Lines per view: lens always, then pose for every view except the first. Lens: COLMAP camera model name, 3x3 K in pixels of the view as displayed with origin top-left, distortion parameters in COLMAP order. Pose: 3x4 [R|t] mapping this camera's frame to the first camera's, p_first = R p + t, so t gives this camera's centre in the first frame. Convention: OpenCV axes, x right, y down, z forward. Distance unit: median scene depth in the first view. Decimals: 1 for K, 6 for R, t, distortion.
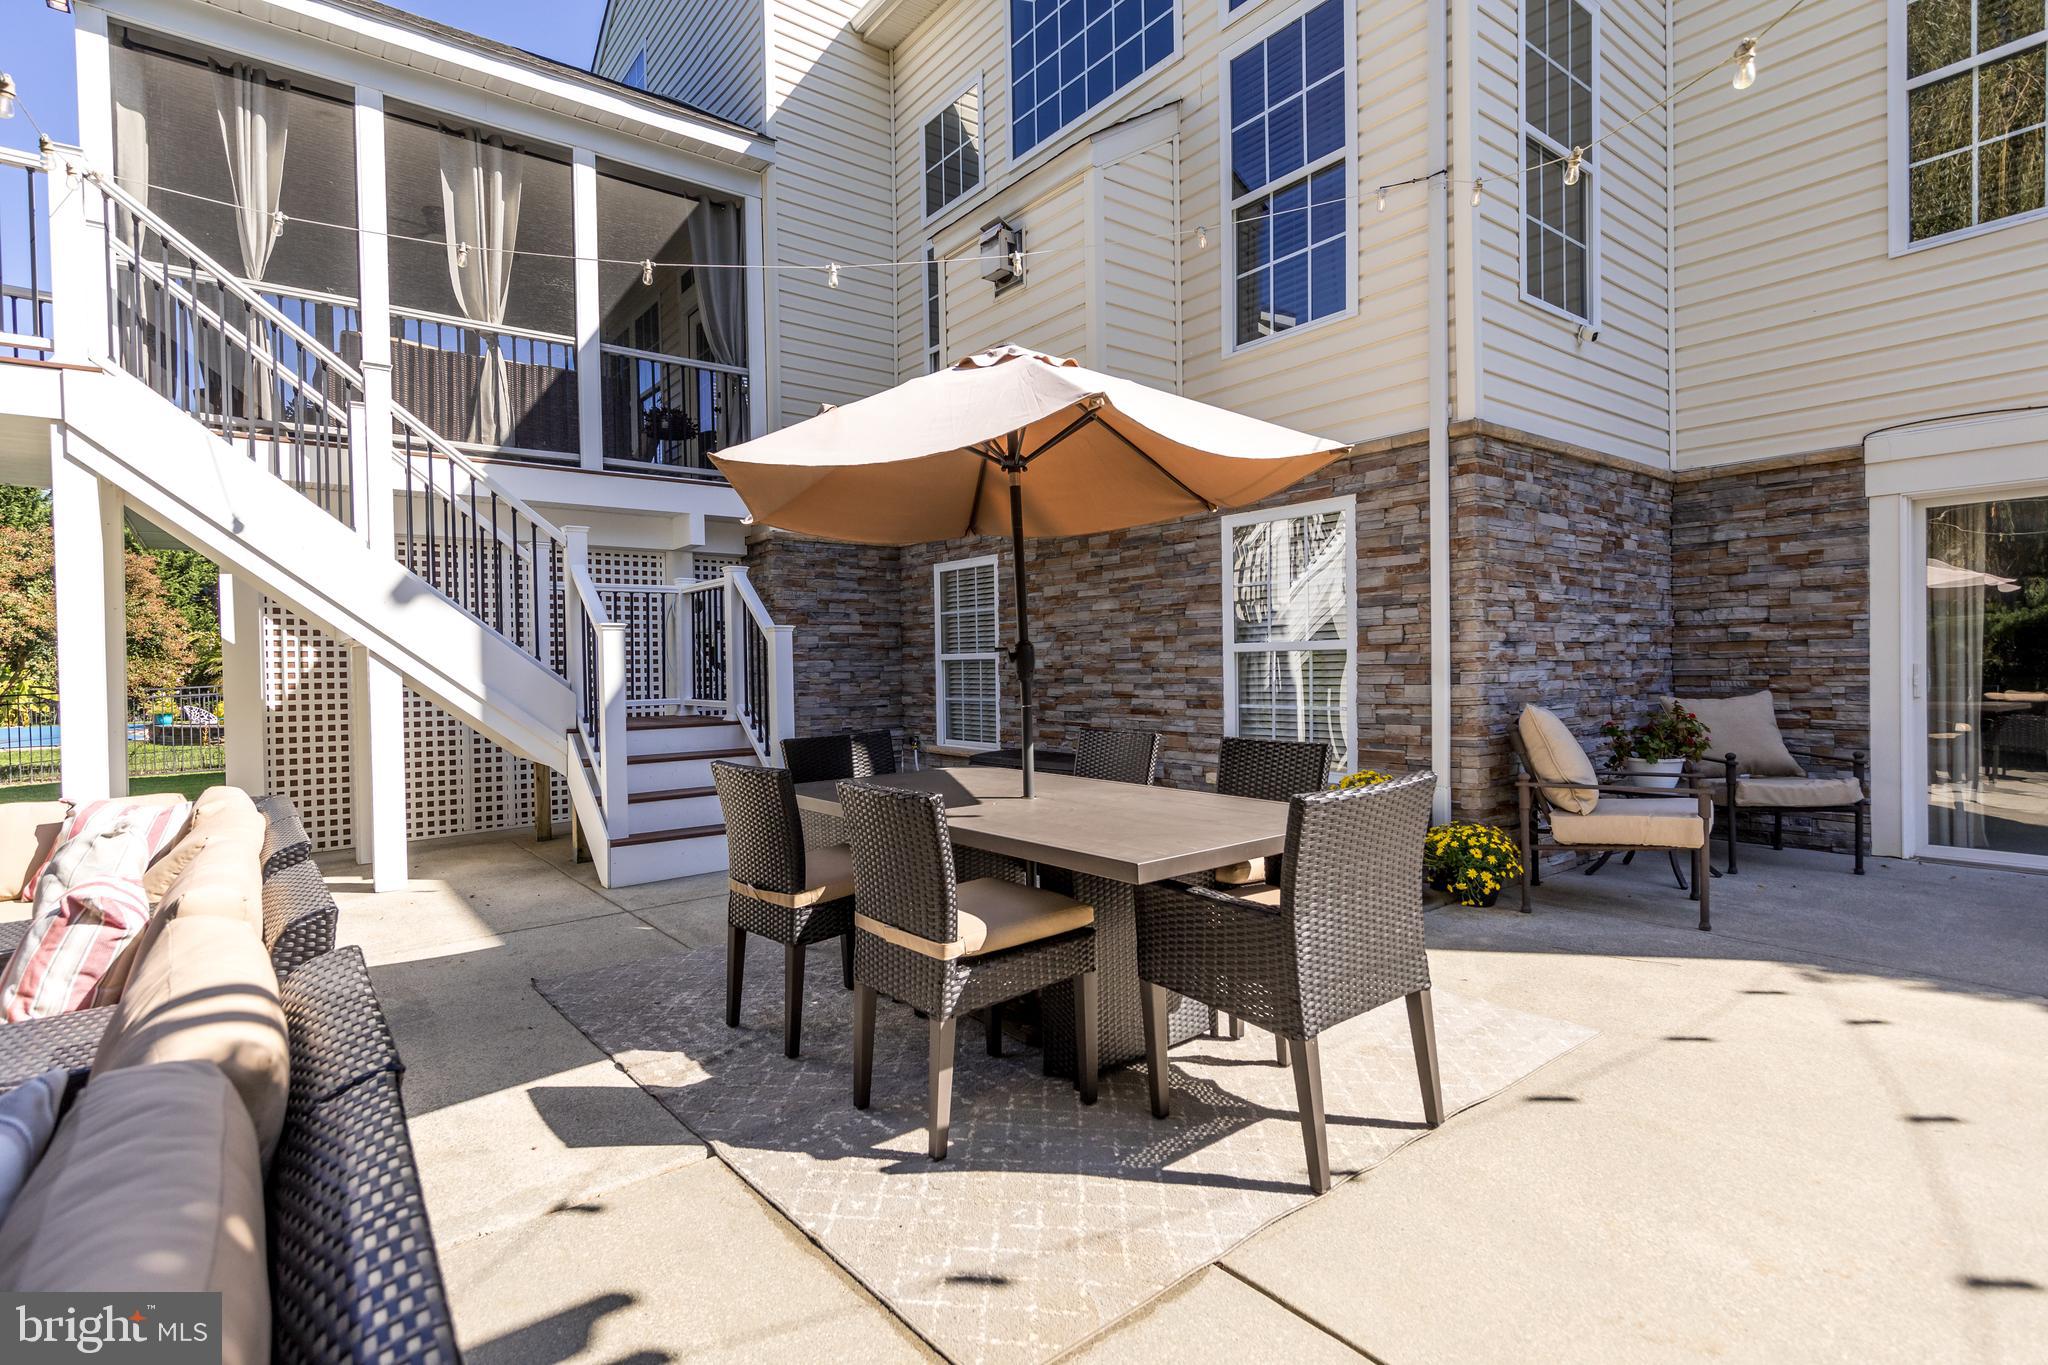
lens RADIAL K [[1001.8, 0, 1014.4], [0, 1001.8, 682.1], [0, 0, 1]] dist [0.002901, 0.000098]
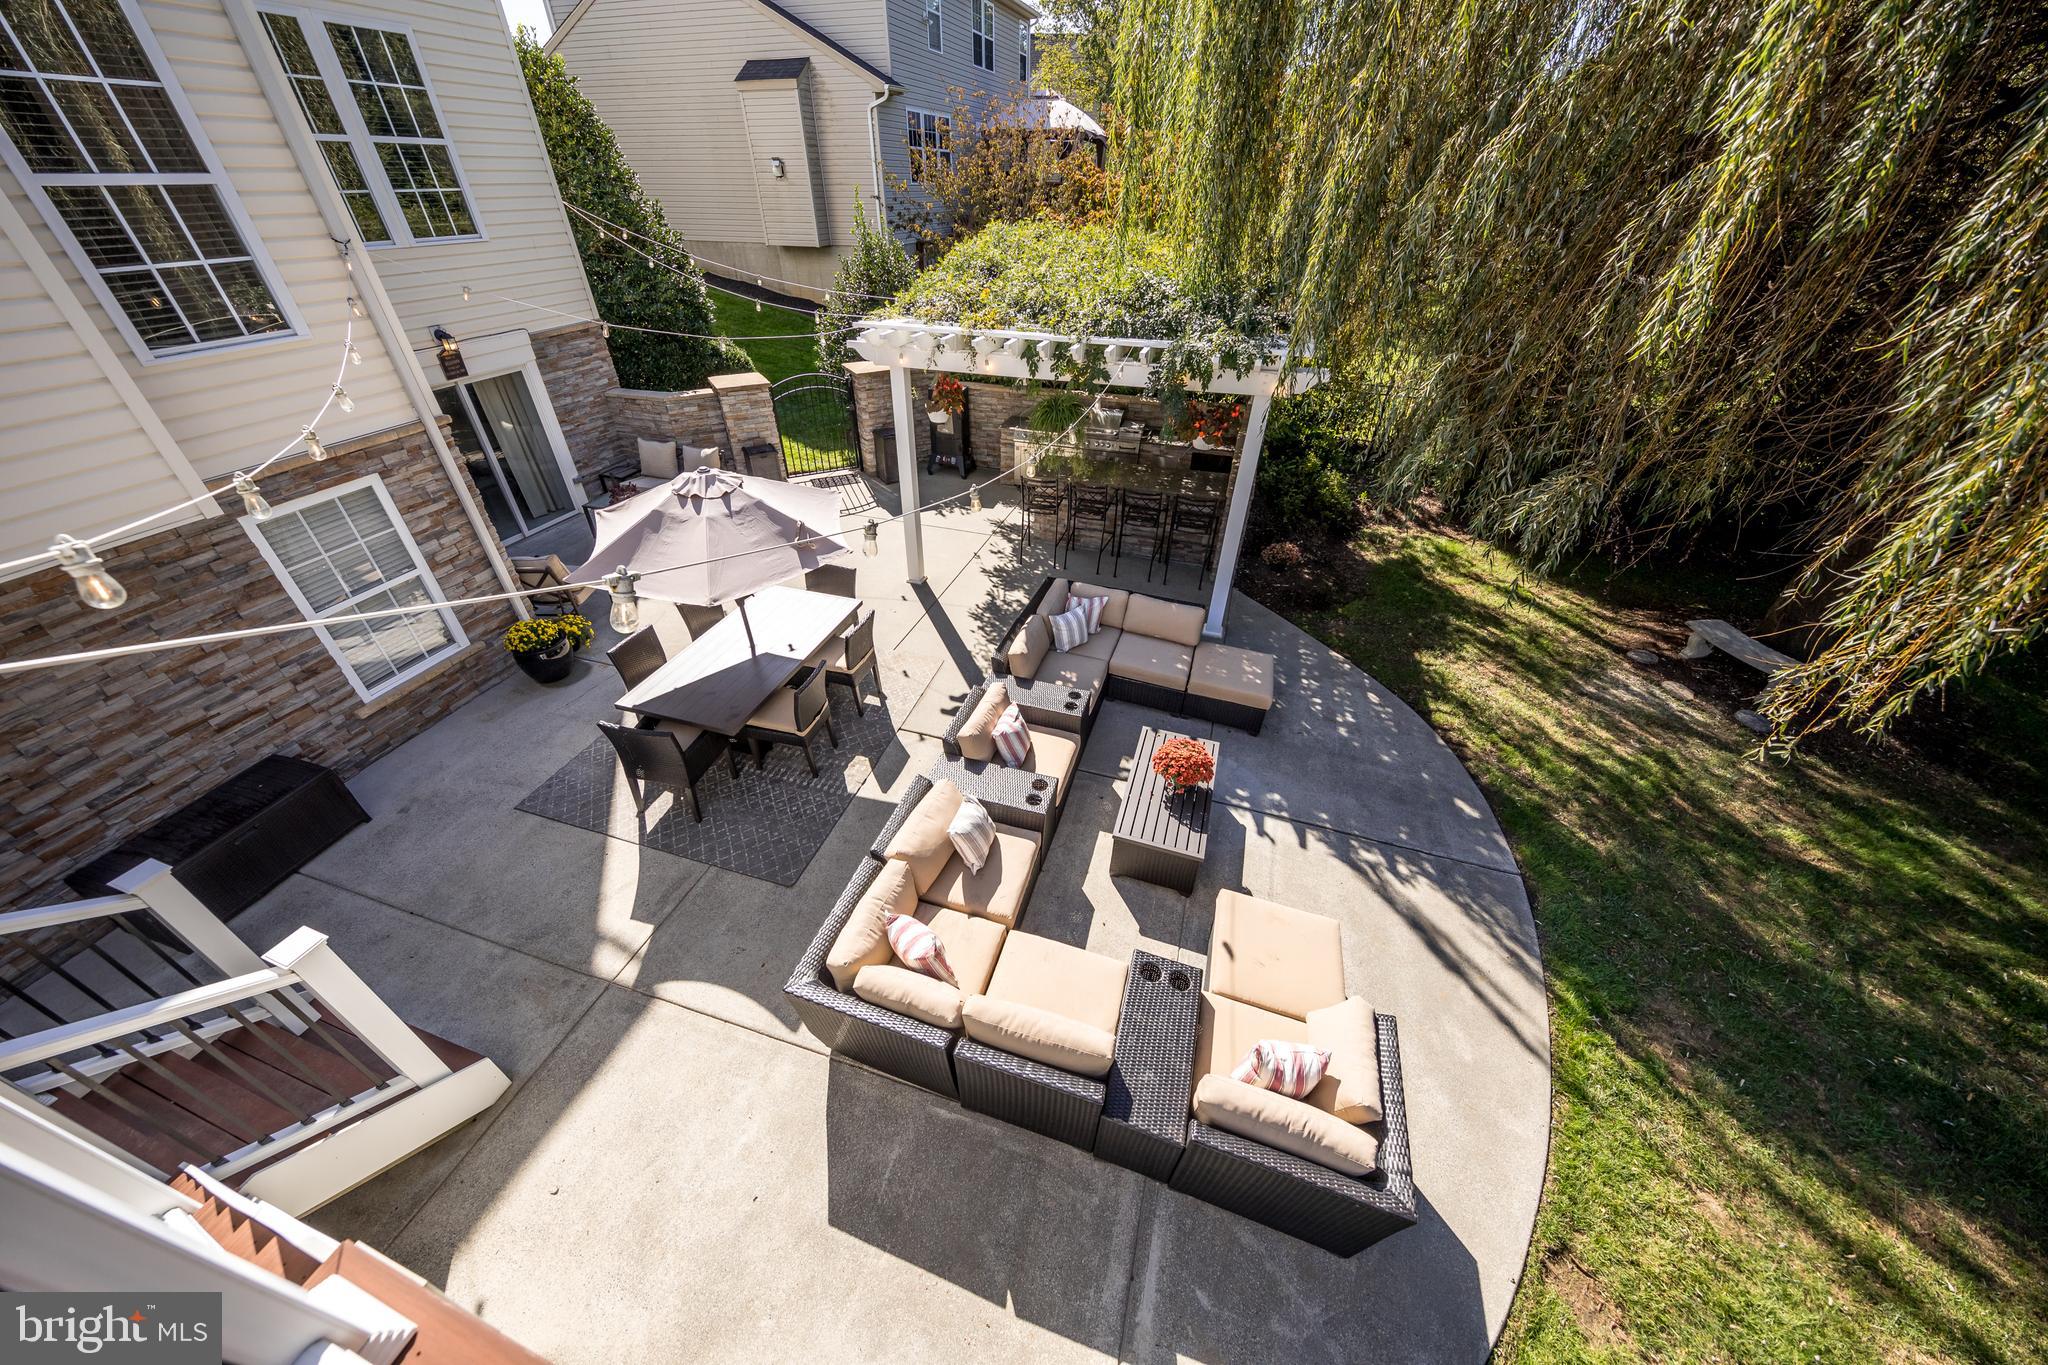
lens RADIAL K [[698.8, 0, 1012.5], [0, 698.8, 672.7], [0, 0, 1]] dist [0.009272, -0.000025]
pose [[-0.567461, -0.463392, 0.680629, -0.944382], [0.021302, 0.818069, 0.574726, -0.489163], [-0.823125, 0.340633, -0.454350, 0.769915]]
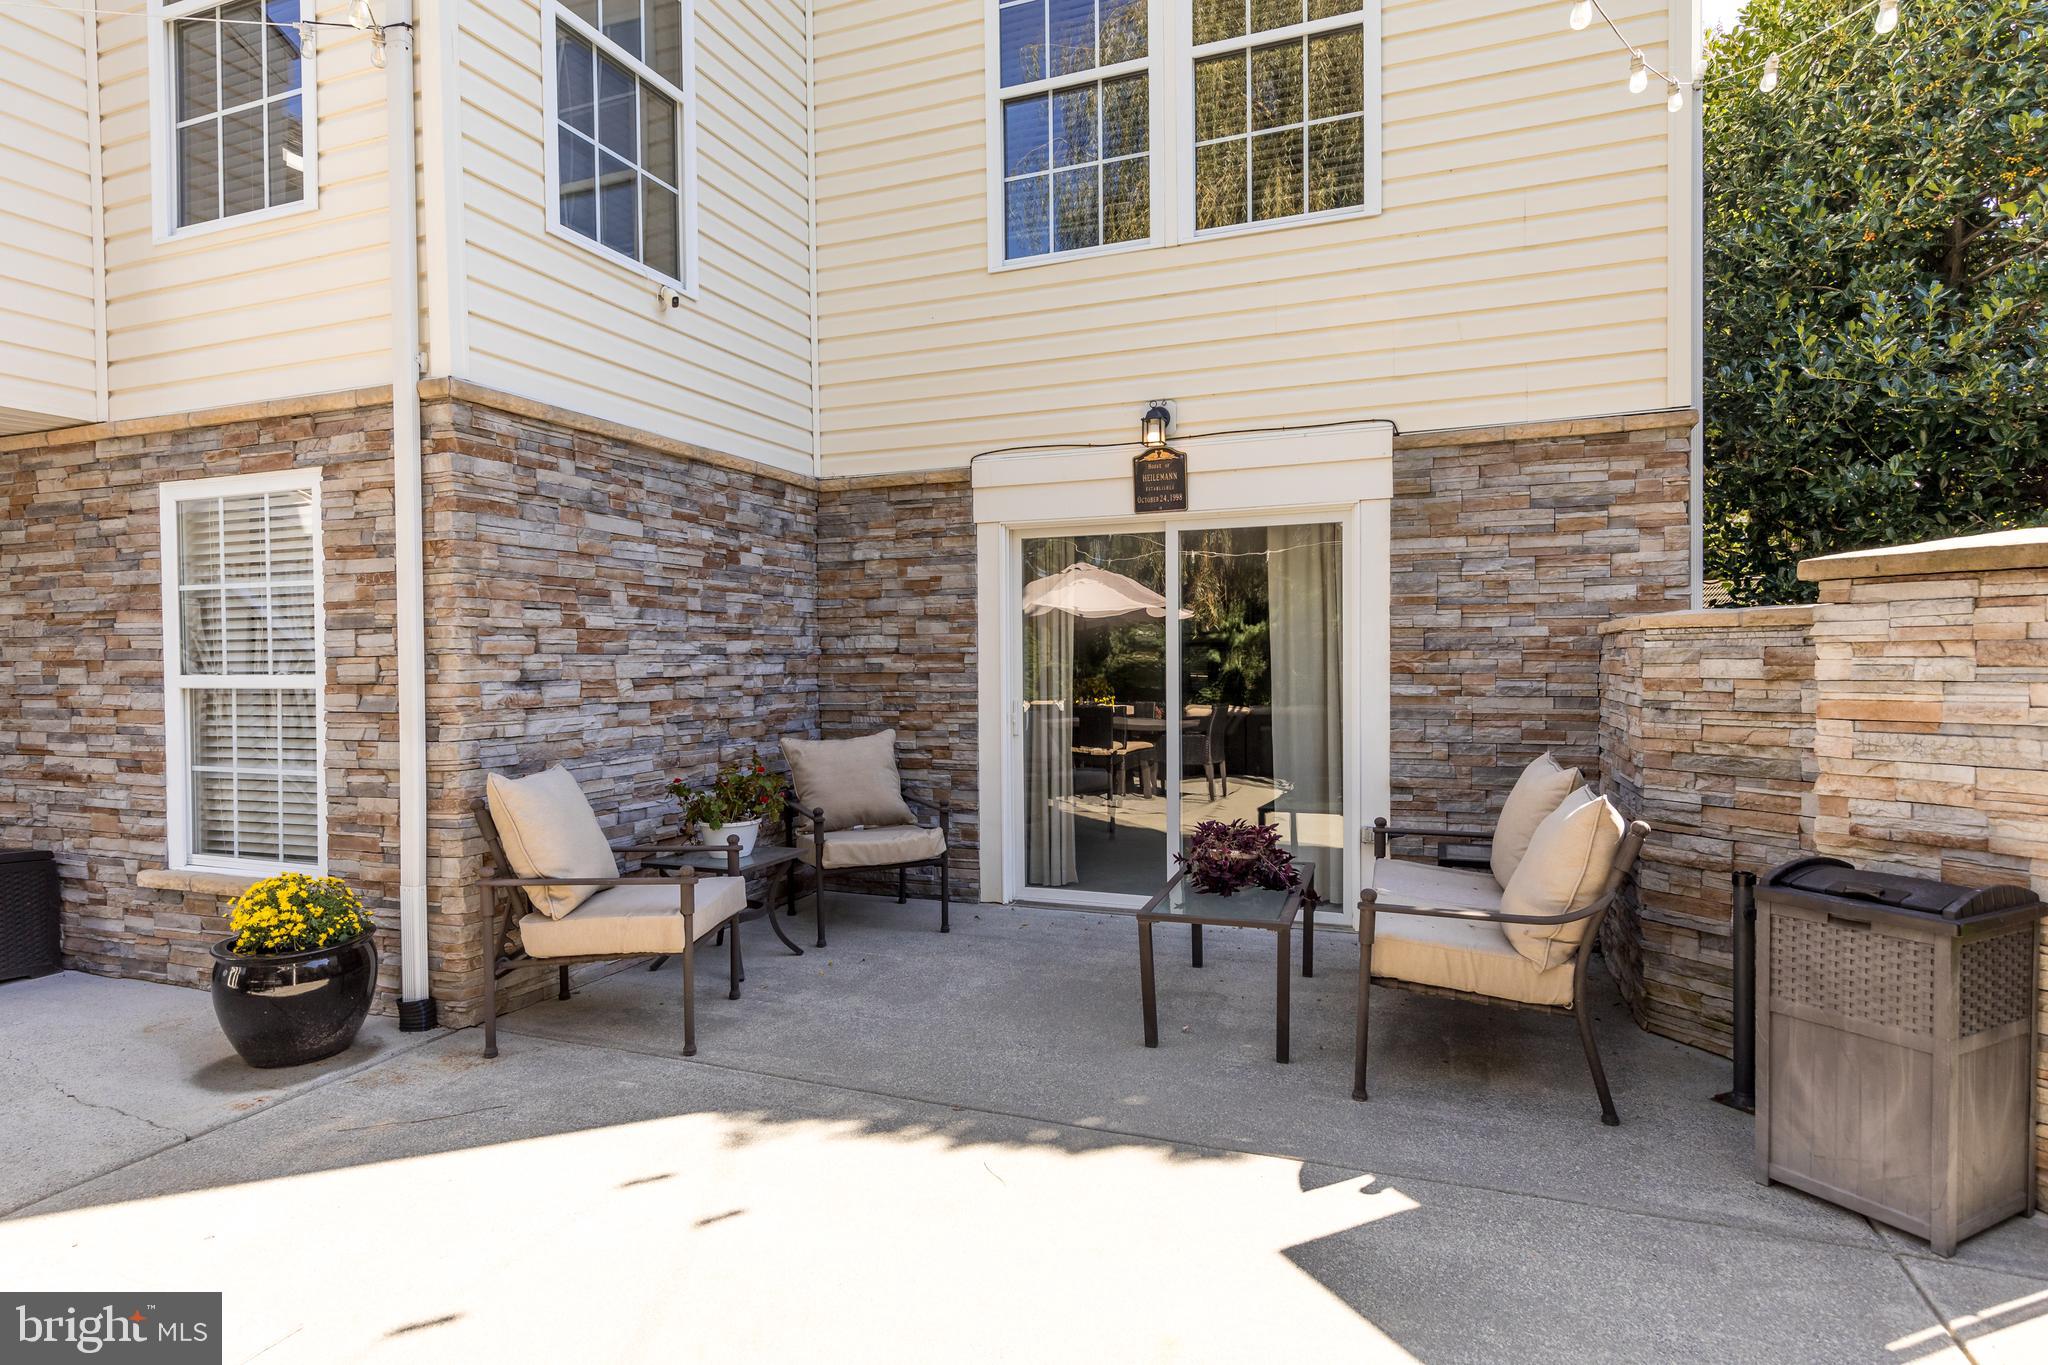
lens RADIAL K [[1102.5, 0, 1024.0], [0, 1102.5, 682.5], [0, 0, 1]] dist [0.003450, 0.000593]
pose [[0.857065, -0.004193, 0.515191, 0.345965], [0.003243, 0.999991, 0.002743, -0.036445], [-0.515198, -0.000680, 0.857071, 0.085895]]
